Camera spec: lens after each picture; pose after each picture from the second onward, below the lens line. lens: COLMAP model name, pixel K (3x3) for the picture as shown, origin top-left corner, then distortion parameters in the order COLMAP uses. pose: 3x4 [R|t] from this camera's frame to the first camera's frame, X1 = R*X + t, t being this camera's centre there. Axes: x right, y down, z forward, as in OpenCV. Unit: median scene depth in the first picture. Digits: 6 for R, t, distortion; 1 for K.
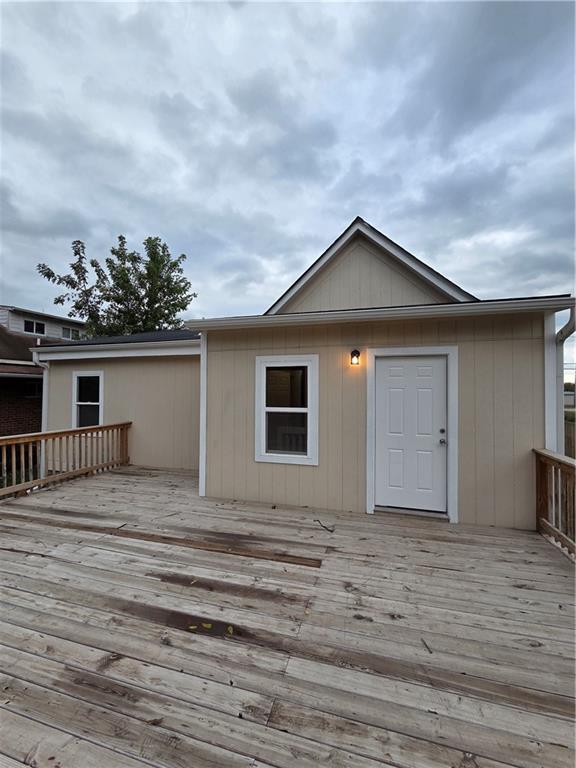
lens RADIAL K [[315.4, 0, 287.8], [0, 315.4, 386.1], [0, 0, 1]] dist [-0.010721, 0.004603]
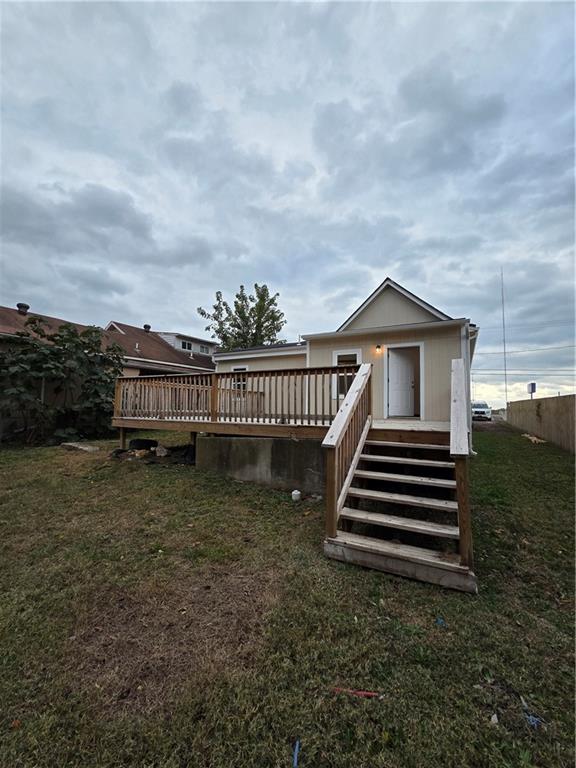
lens RADIAL K [[315.4, 0, 287.8], [0, 315.4, 386.1], [0, 0, 1]] dist [-0.010721, 0.004603]
pose [[0.976490, -0.001056, -0.215562, 0.025104], [-0.012009, 0.998169, -0.059289, 0.108143], [0.215229, 0.060483, 0.974689, -0.446809]]
